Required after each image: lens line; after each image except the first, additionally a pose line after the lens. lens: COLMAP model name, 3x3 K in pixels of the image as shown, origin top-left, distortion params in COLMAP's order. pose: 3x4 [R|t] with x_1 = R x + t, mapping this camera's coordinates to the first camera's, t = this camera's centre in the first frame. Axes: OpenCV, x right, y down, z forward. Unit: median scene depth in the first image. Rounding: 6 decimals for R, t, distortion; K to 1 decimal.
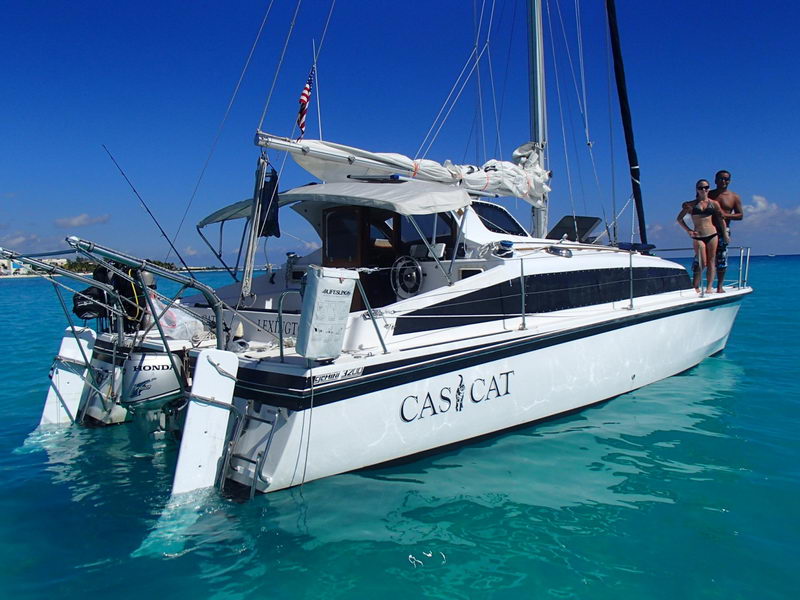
lens RADIAL K [[716.6, 0, 400.9], [0, 716.6, 308.6], [0, 0, 1]] dist [-0.053569, -0.002274]
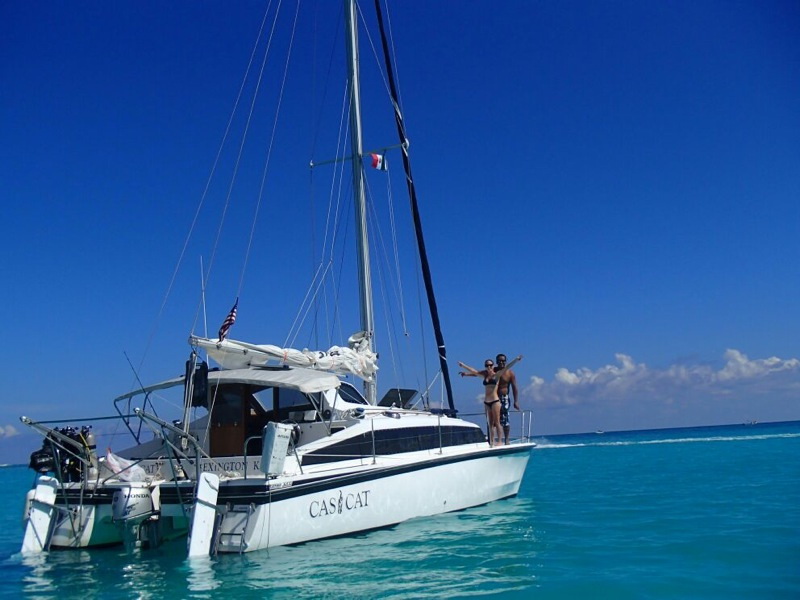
lens RADIAL K [[671.7, 0, 403.2], [0, 671.7, 300.0], [0, 0, 1]] dist [-0.001583, 0.001675]
pose [[0.967953, 0.026669, 0.249710, -0.127000], [0.037481, 0.967867, -0.248654, 0.042775], [-0.248318, 0.250044, 0.935851, -0.427269]]
